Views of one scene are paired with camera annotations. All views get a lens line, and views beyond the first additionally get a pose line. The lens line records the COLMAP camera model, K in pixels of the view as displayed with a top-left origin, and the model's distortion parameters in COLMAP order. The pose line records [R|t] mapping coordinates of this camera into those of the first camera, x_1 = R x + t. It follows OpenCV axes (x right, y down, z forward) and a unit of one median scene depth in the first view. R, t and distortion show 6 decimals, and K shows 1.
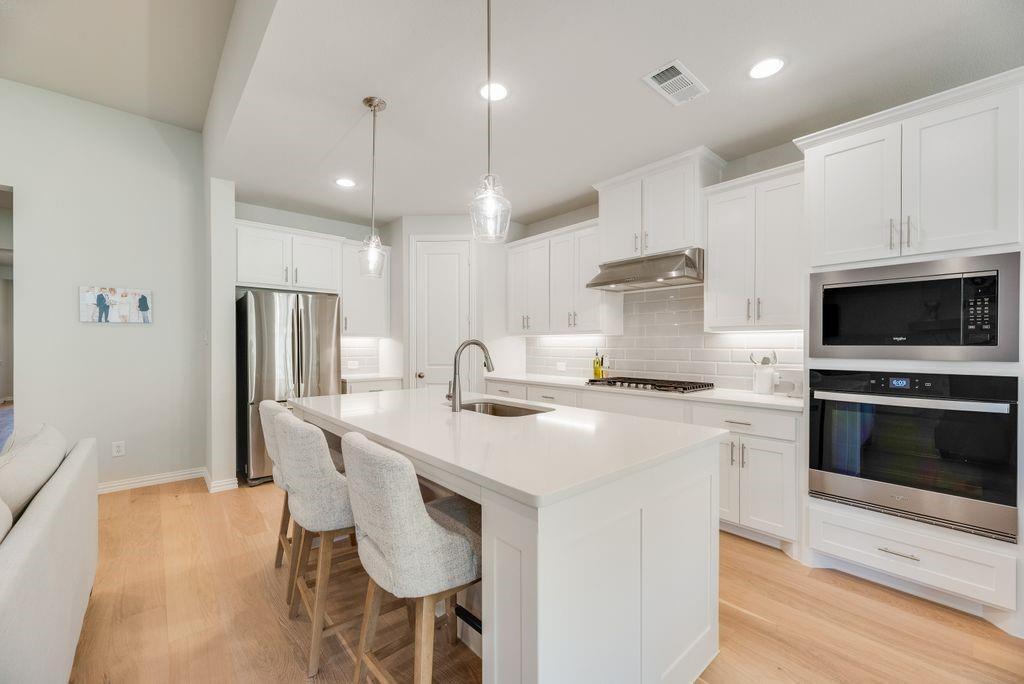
lens RADIAL K [[412.9, 0, 520.7], [0, 412.9, 346.1], [0, 0, 1]] dist [0.002276, -0.000459]
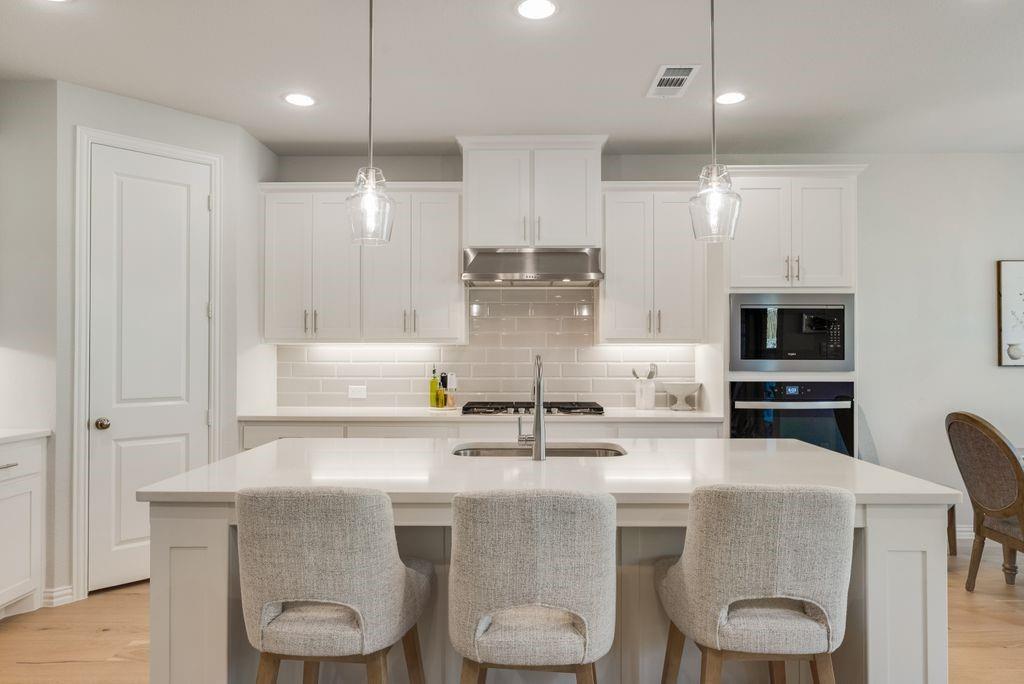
lens RADIAL K [[636.2, 0, 508.5], [0, 636.2, 346.3], [0, 0, 1]] dist [0.003194, 0.001371]
pose [[0.677002, 0.007202, 0.735946, -0.604752], [0.001750, 0.999934, -0.011395, -0.012166], [-0.735979, 0.009002, 0.676945, 0.198755]]
